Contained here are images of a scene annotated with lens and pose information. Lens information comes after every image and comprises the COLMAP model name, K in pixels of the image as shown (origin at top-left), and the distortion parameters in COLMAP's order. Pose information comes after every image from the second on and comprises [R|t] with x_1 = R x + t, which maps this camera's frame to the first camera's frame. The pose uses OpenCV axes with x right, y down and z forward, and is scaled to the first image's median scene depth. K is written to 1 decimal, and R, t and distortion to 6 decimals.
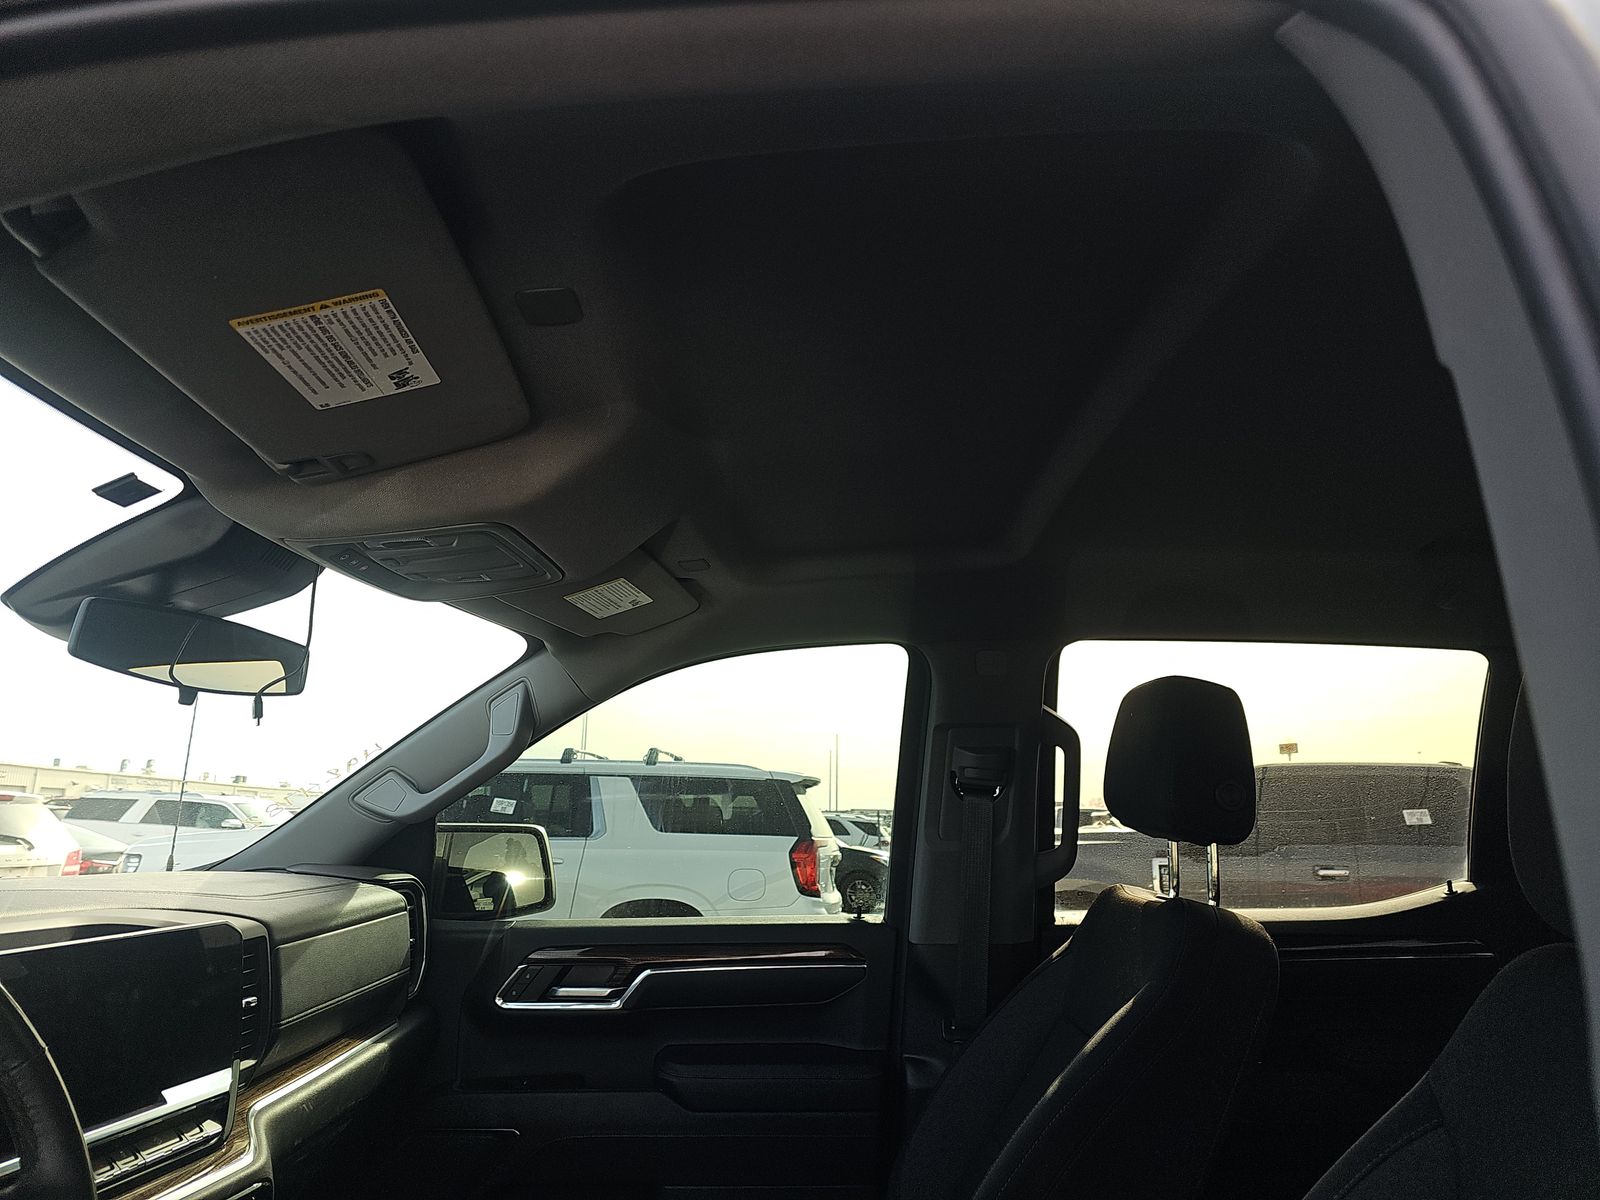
lens RADIAL K [[1048.8, 0, 800.0], [0, 1048.8, 600.0], [0, 0, 1]] dist [0.047936, -0.045122]
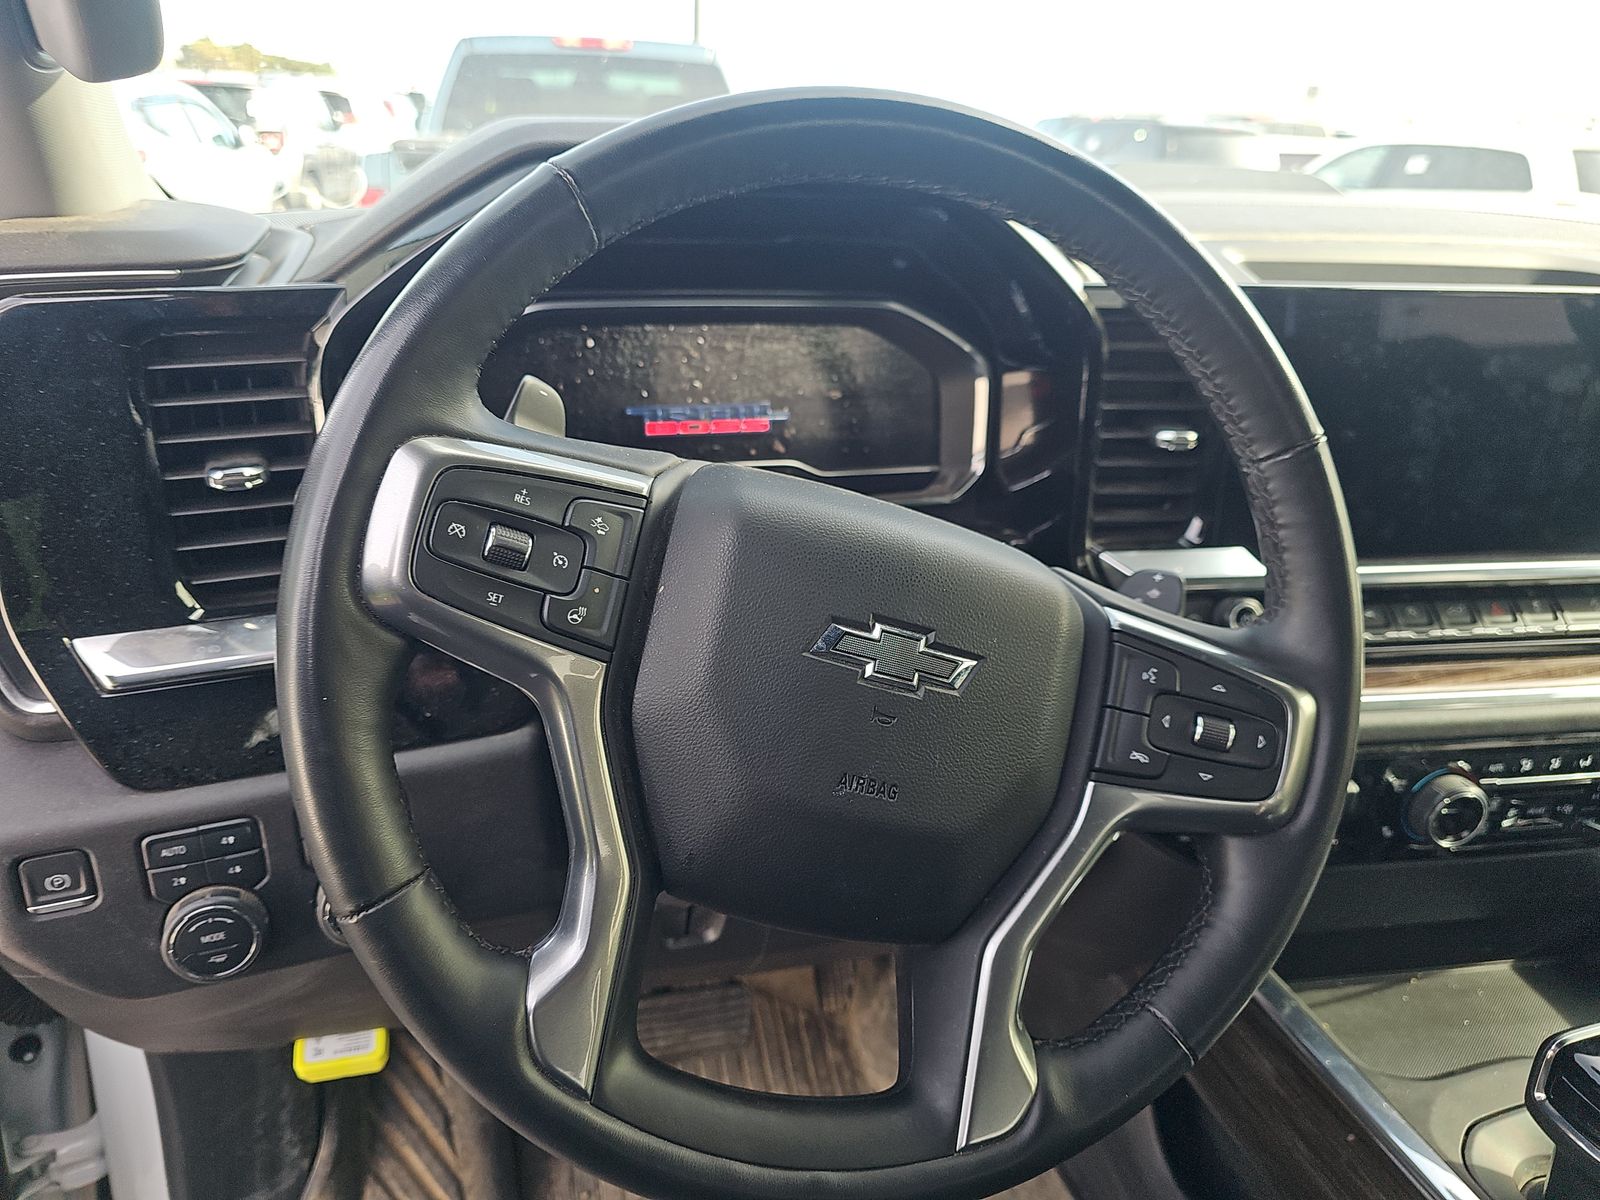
lens RADIAL K [[1062.6, 0, 806.8], [0, 1062.6, 586.4], [0, 0, 1]] dist [0.050136, -0.062270]
pose [[0.291471, 0.369239, -0.882444, -0.091244], [0.159825, 0.890734, 0.425498, 0.075967], [0.943133, -0.265057, 0.200610, 0.229937]]
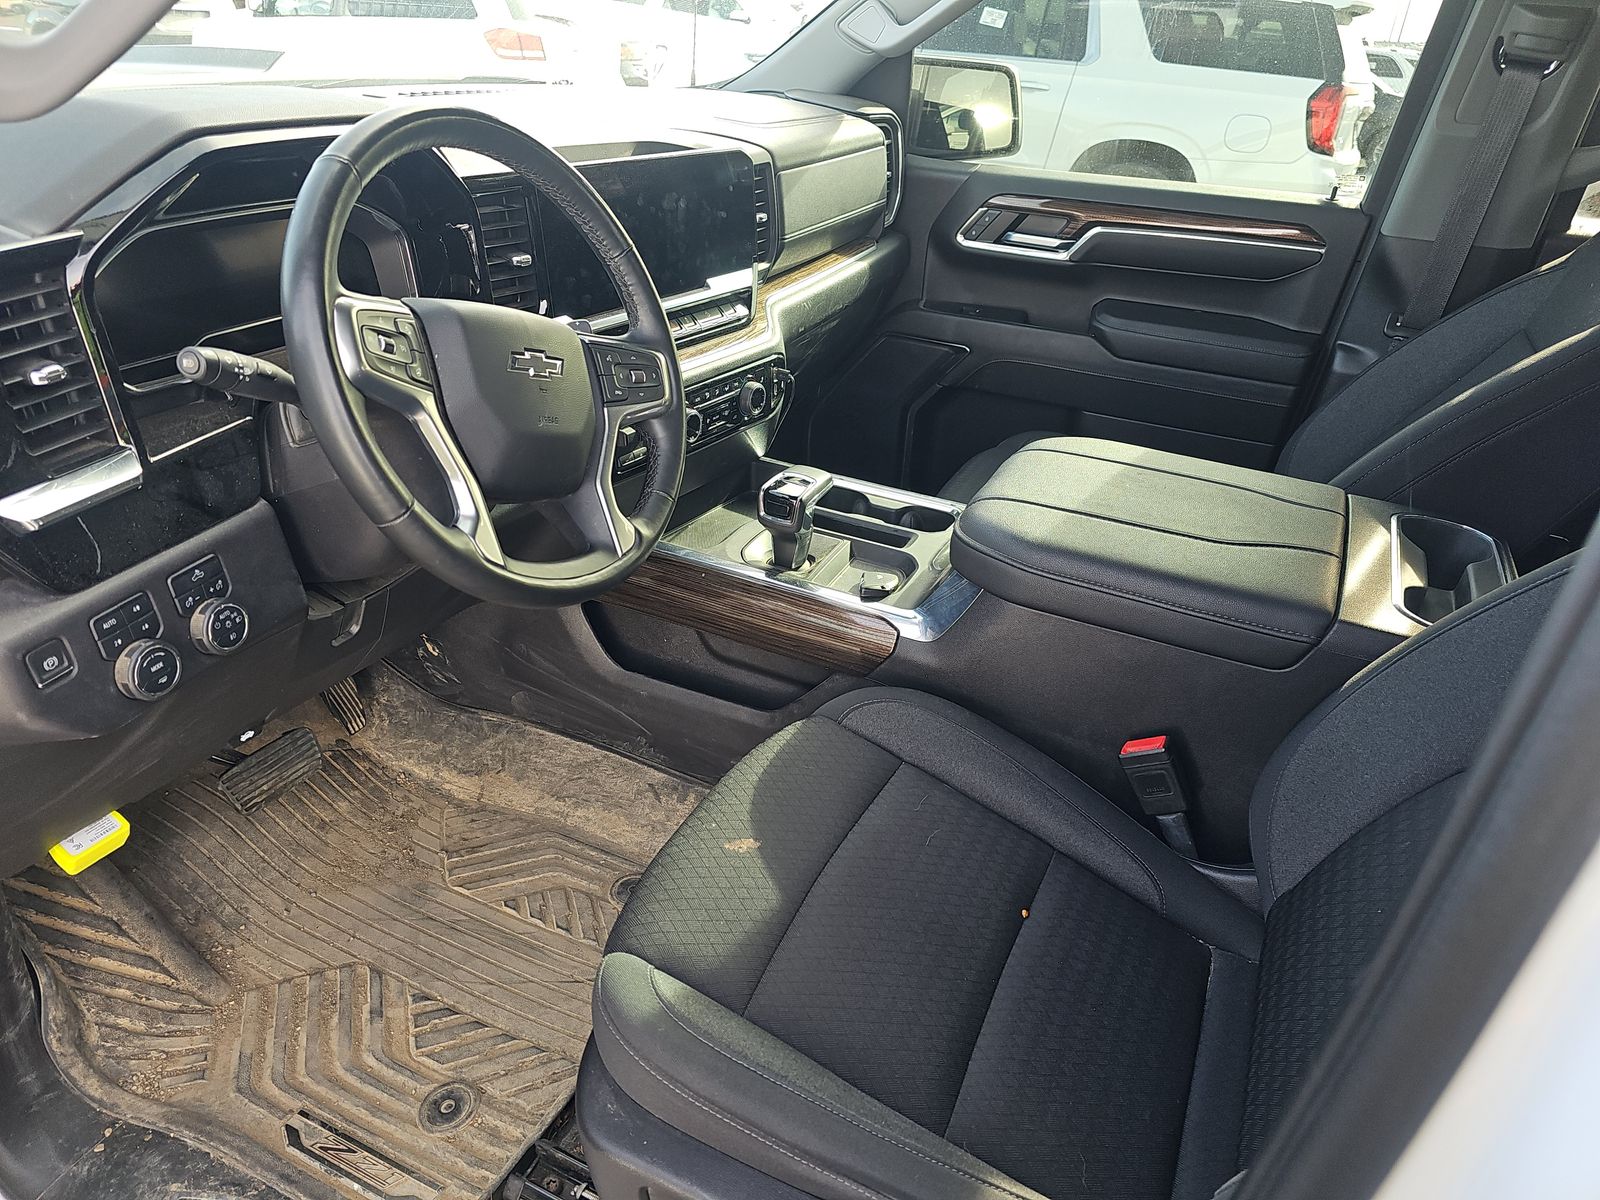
lens RADIAL K [[1047.6, 0, 817.4], [0, 1047.6, 606.7], [0, 0, 1]] dist [0.052979, -0.057847]
pose [[0.912926, 0.245097, -0.326335, 0.036982], [0.024083, 0.765849, 0.642569, -0.042905], [0.407415, -0.594477, 0.693261, -0.066374]]
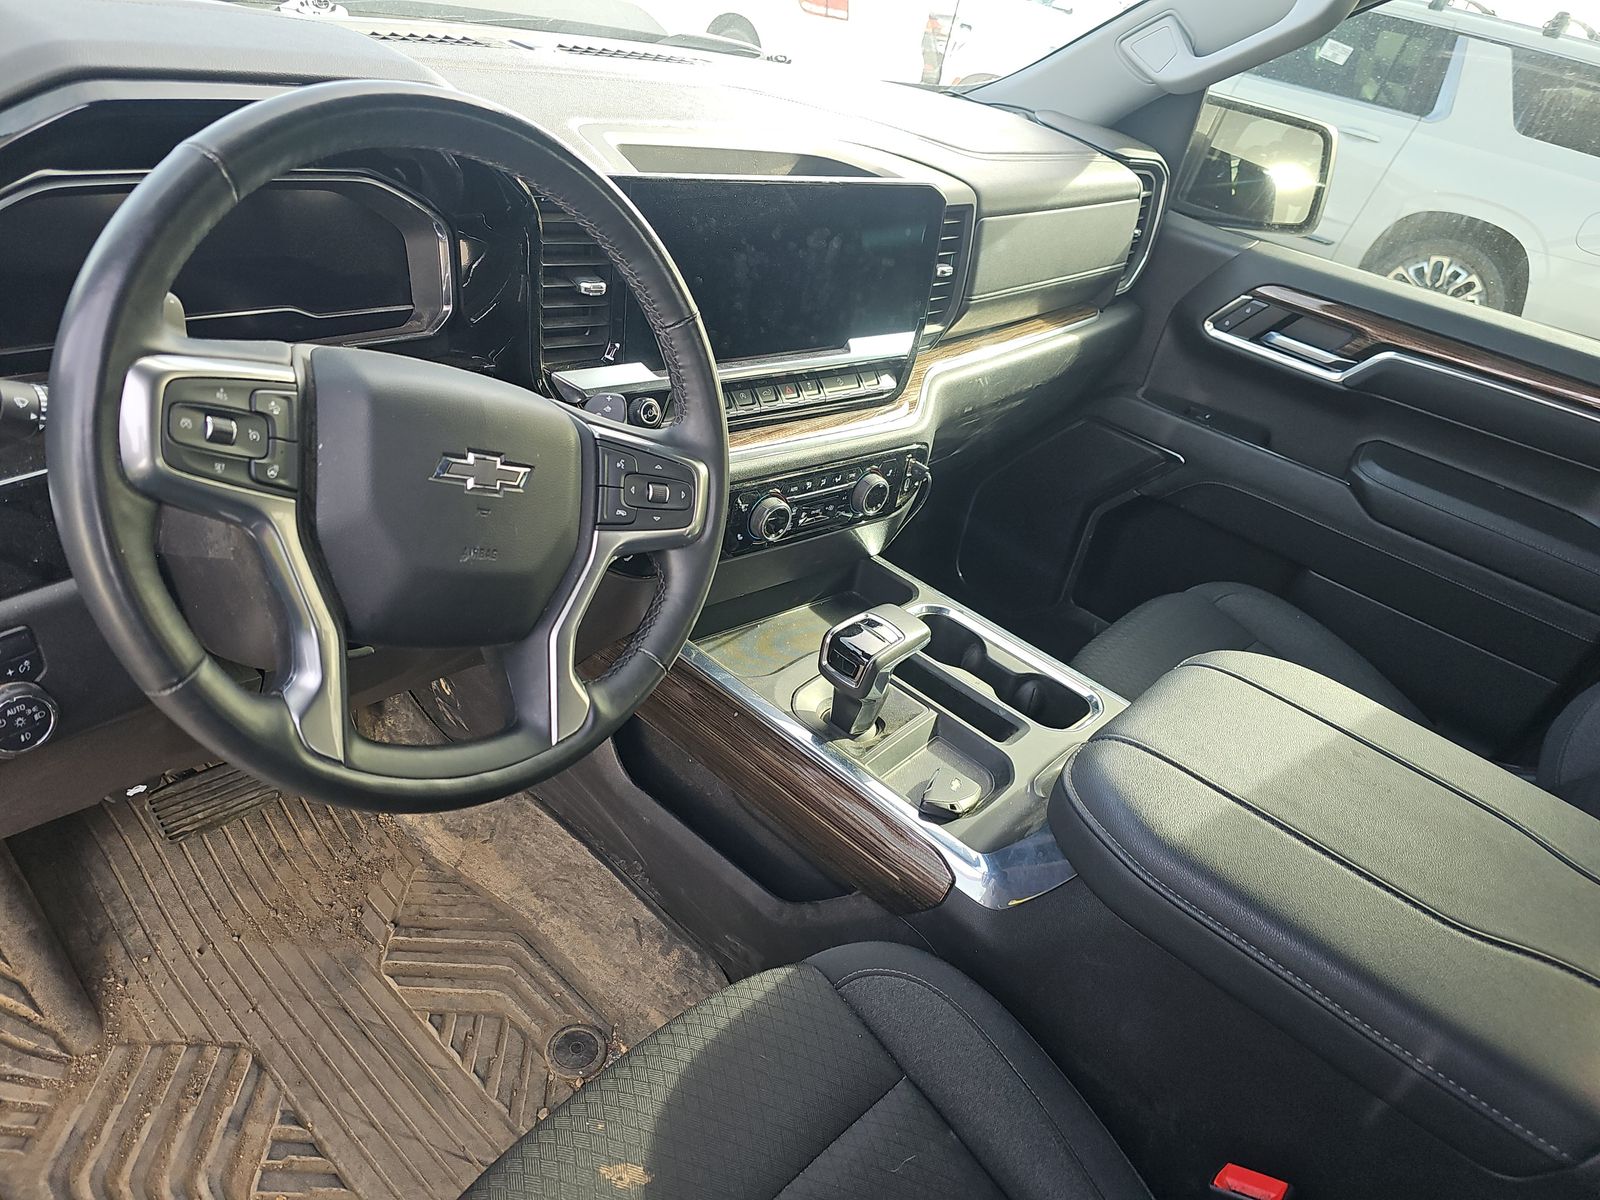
lens RADIAL K [[1048.8, 0, 800.0], [0, 1048.8, 600.0], [0, 0, 1]] dist [0.047936, -0.045122]
pose [[0.750010, 0.461777, -0.473547, -0.011141], [-0.051814, 0.754767, 0.653943, -0.015524], [0.659394, -0.465928, 0.590010, 0.132732]]
